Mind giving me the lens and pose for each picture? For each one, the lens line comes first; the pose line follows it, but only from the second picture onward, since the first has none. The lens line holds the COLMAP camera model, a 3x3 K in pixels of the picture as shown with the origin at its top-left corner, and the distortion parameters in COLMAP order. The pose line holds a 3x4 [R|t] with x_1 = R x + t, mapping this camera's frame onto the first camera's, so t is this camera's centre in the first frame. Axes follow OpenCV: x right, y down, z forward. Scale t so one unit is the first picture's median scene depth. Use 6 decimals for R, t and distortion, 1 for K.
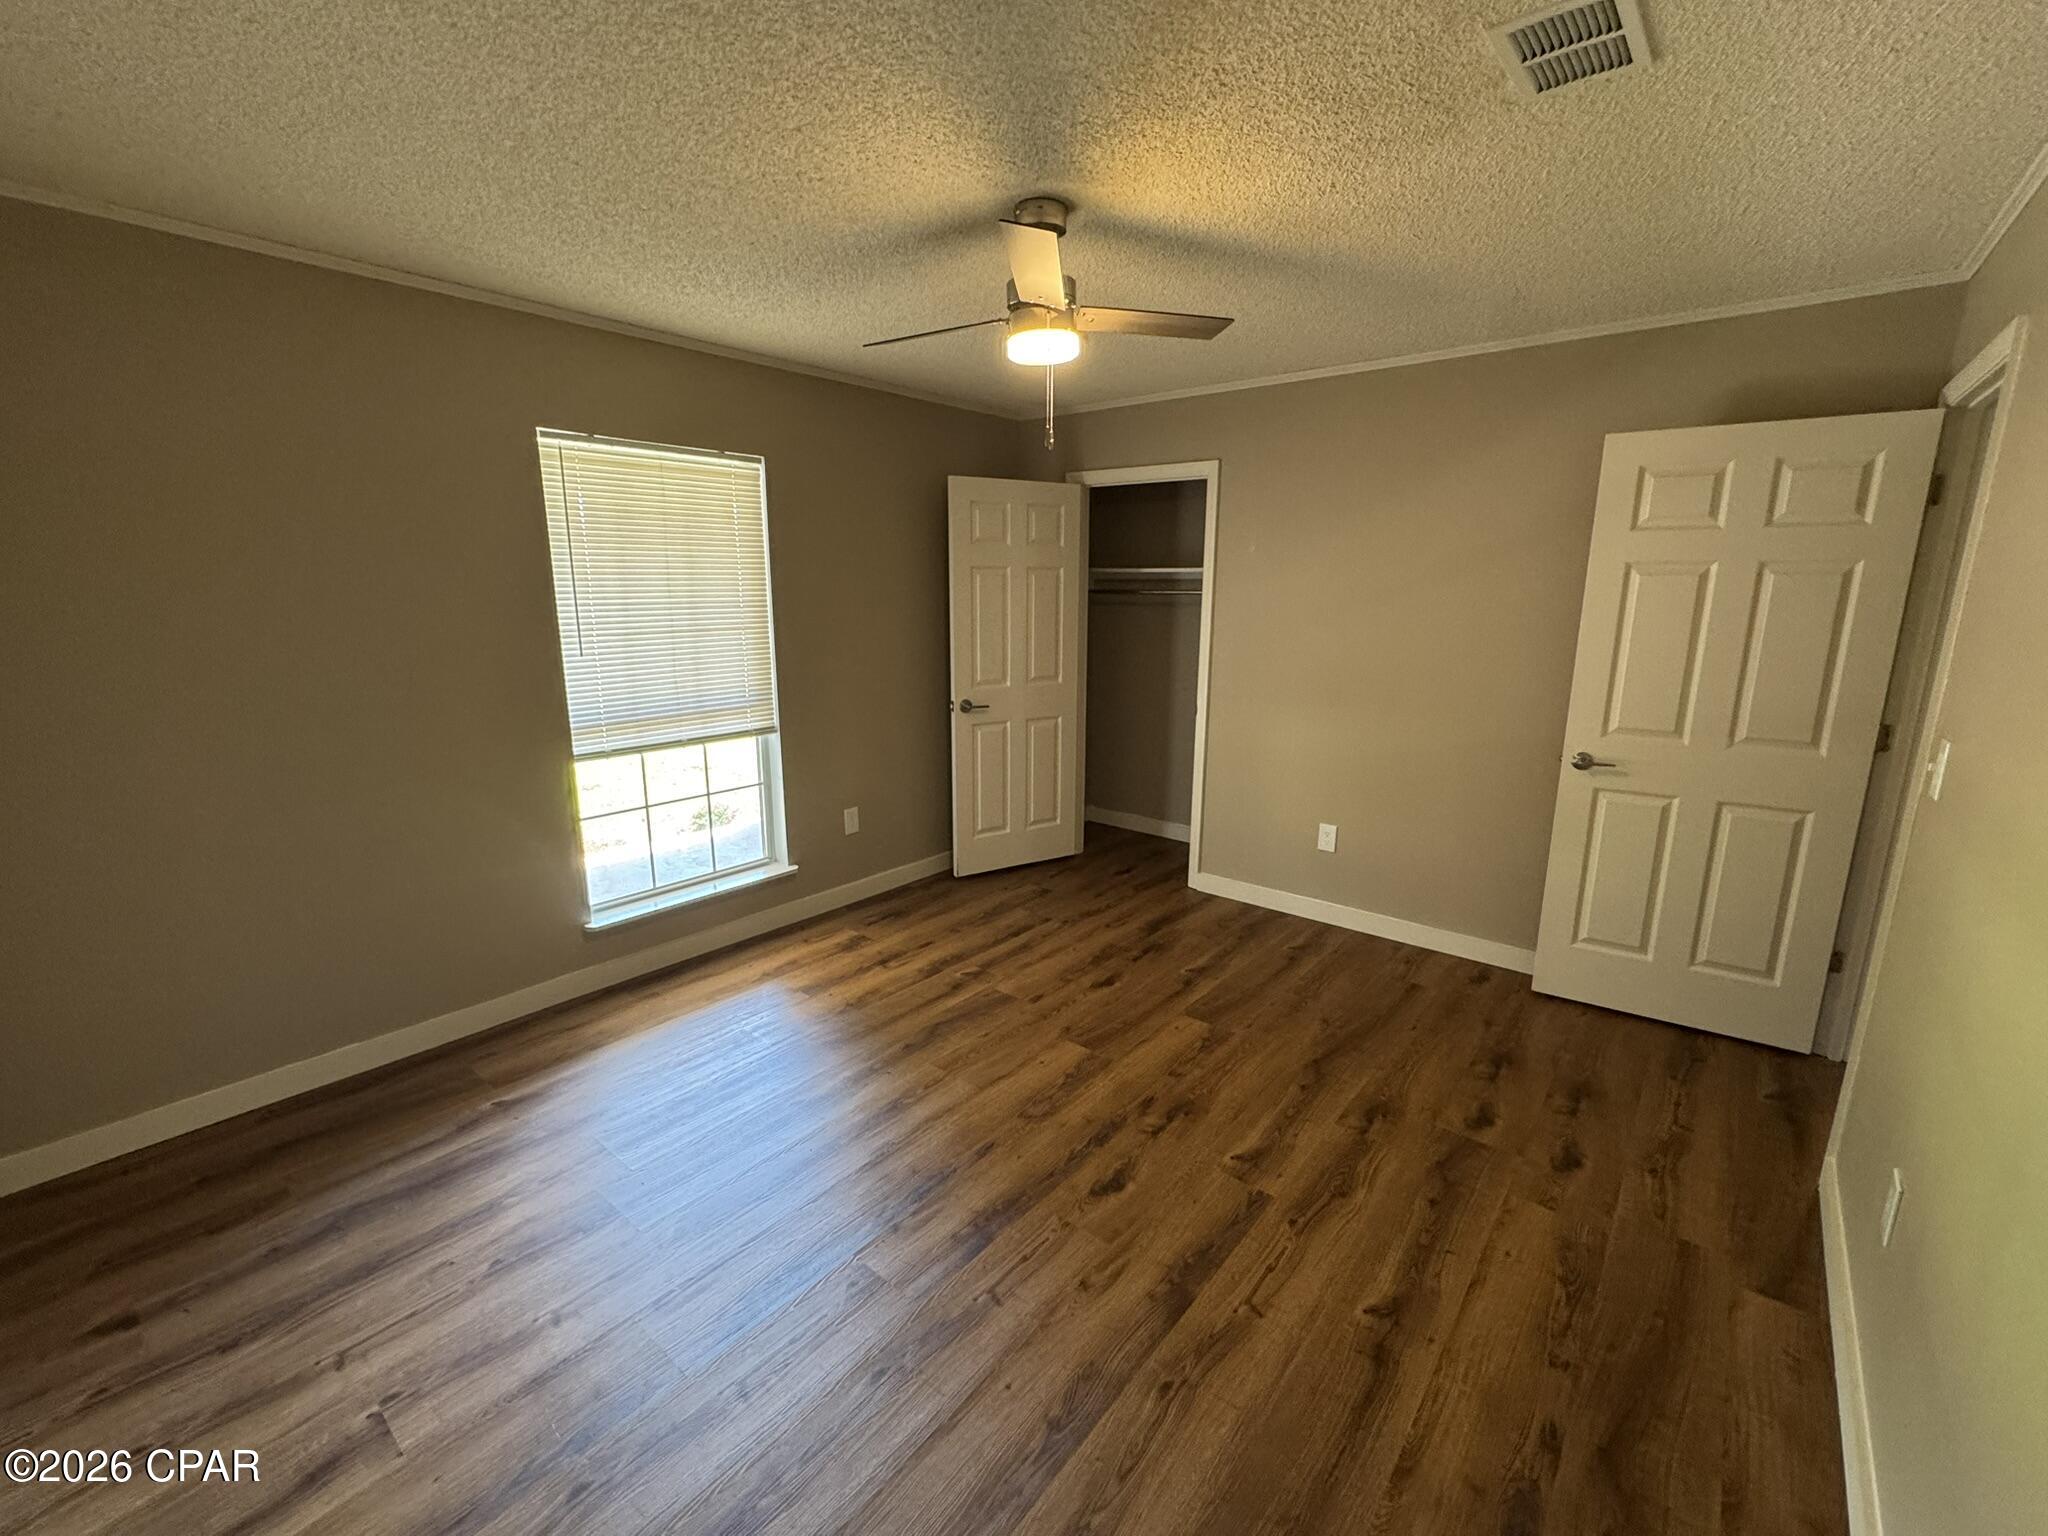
lens RADIAL K [[819.1, 0, 1014.5], [0, 819.1, 768.6], [0, 0, 1]] dist [0.003870, -0.000214]
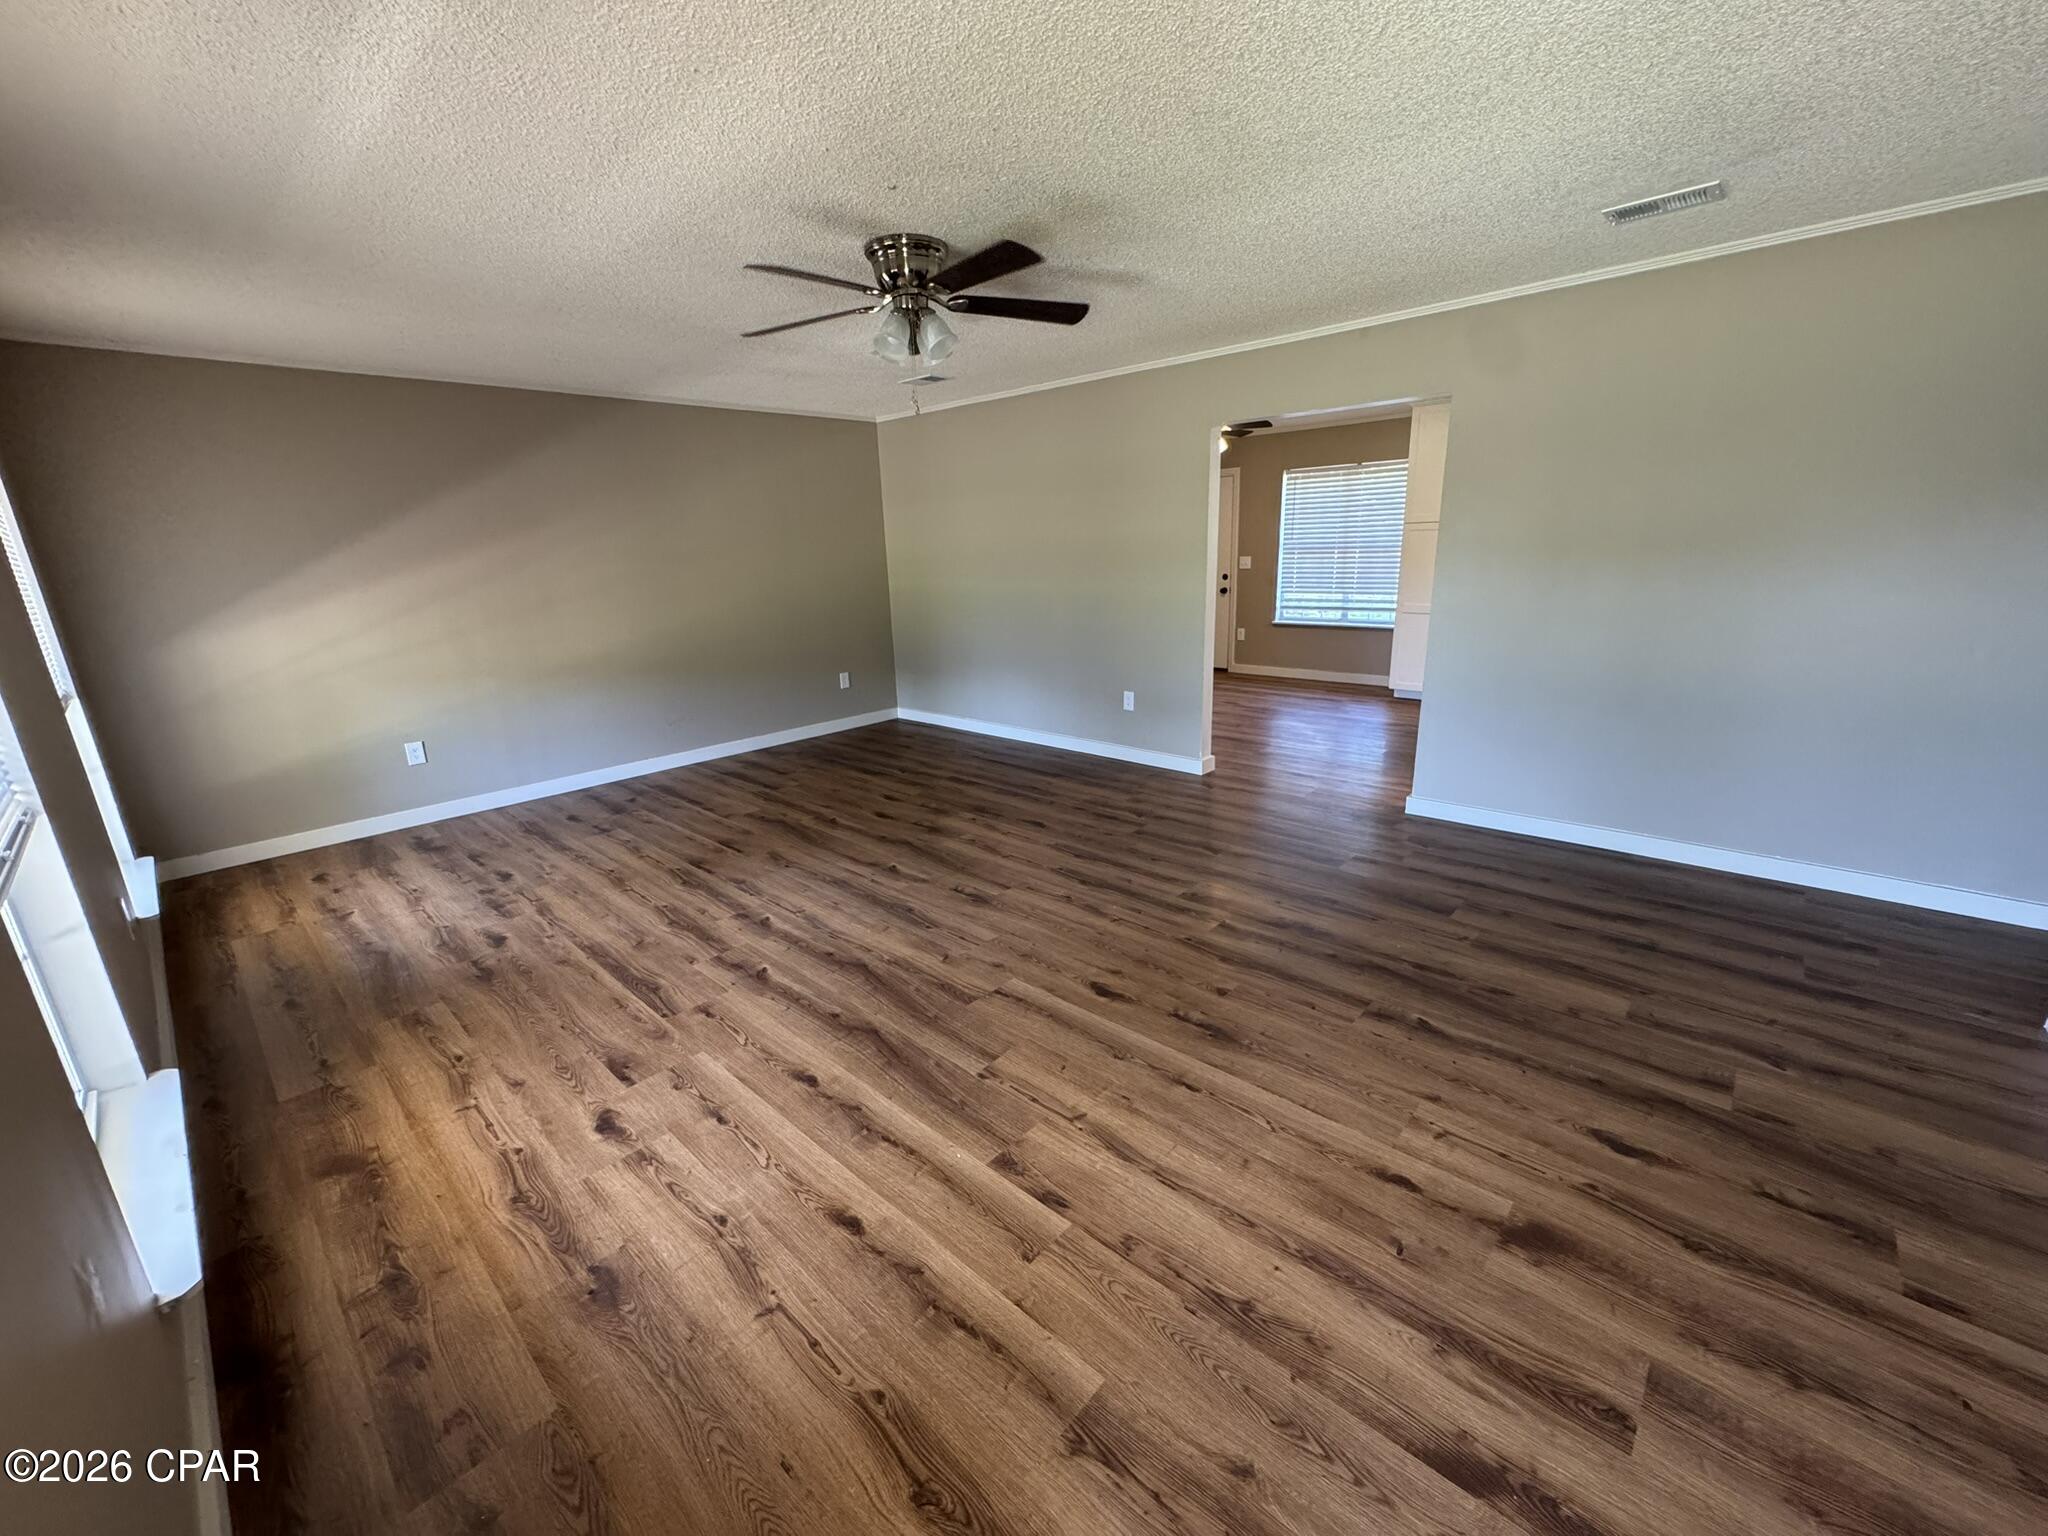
lens RADIAL K [[819.1, 0, 1022.6], [0, 819.1, 766.0], [0, 0, 1]] dist [0.003870, -0.000214]
pose [[-0.023430, 0.283024, -0.958827, 0.996679], [-0.165694, 0.944726, 0.282911, -0.219665], [0.985899, 0.165500, 0.024761, 1.165448]]
